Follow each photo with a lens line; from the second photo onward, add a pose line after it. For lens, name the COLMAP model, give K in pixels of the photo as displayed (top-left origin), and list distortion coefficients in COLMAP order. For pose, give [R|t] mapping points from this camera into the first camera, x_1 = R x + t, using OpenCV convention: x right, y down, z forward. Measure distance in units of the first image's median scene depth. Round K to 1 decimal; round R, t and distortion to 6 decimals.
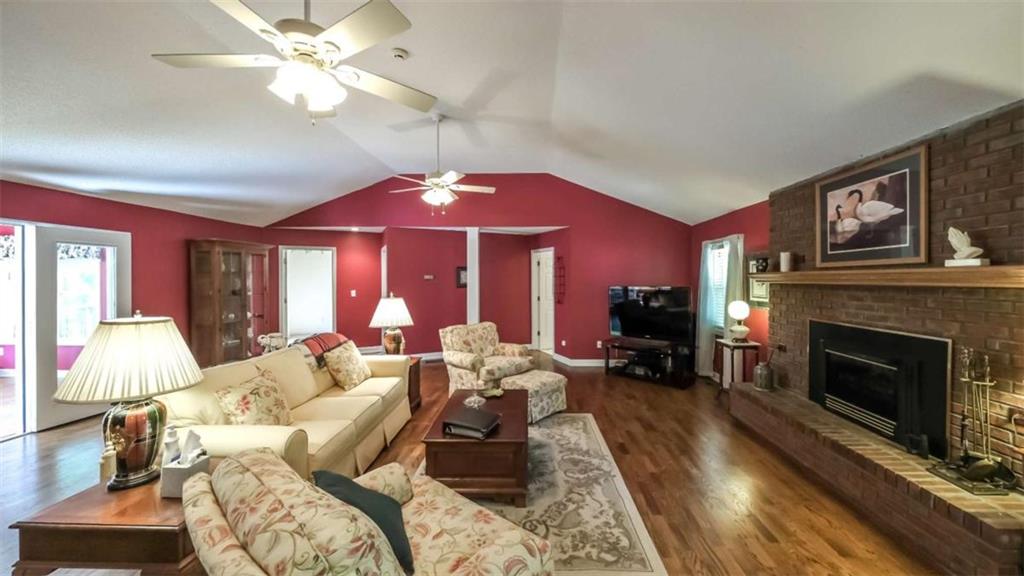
lens RADIAL K [[373.5, 0, 530.2], [0, 373.5, 278.1], [0, 0, 1]] dist [-0.000697, 0.000046]
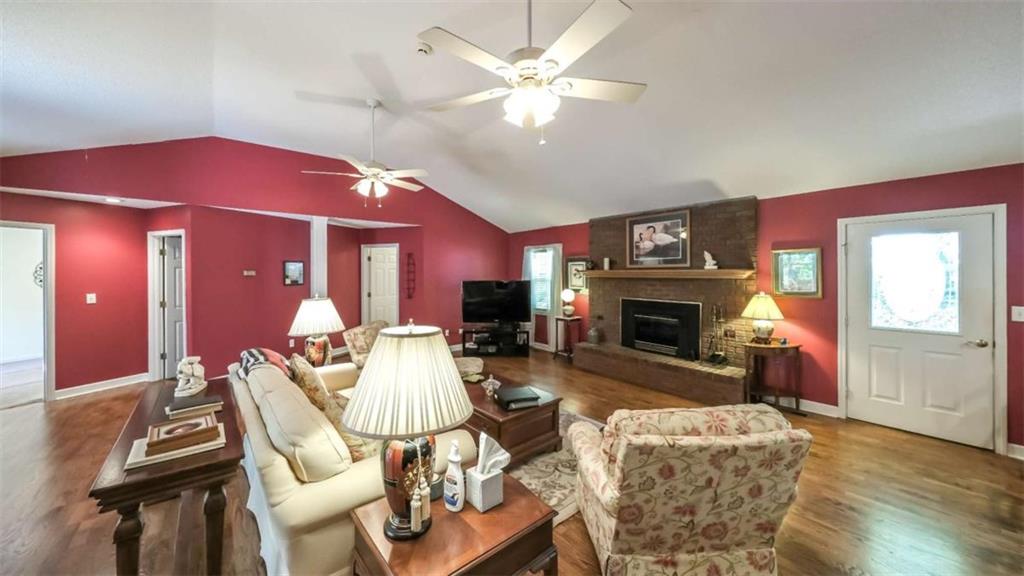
lens RADIAL K [[353.9, 0, 509.8], [0, 353.9, 271.4], [0, 0, 1]] dist [-0.000556, -0.000100]
pose [[0.750638, 0.001378, 0.660713, -0.585850], [0.000128, 0.999998, -0.002231, -0.007044], [-0.660714, 0.001759, 0.750636, 0.113997]]
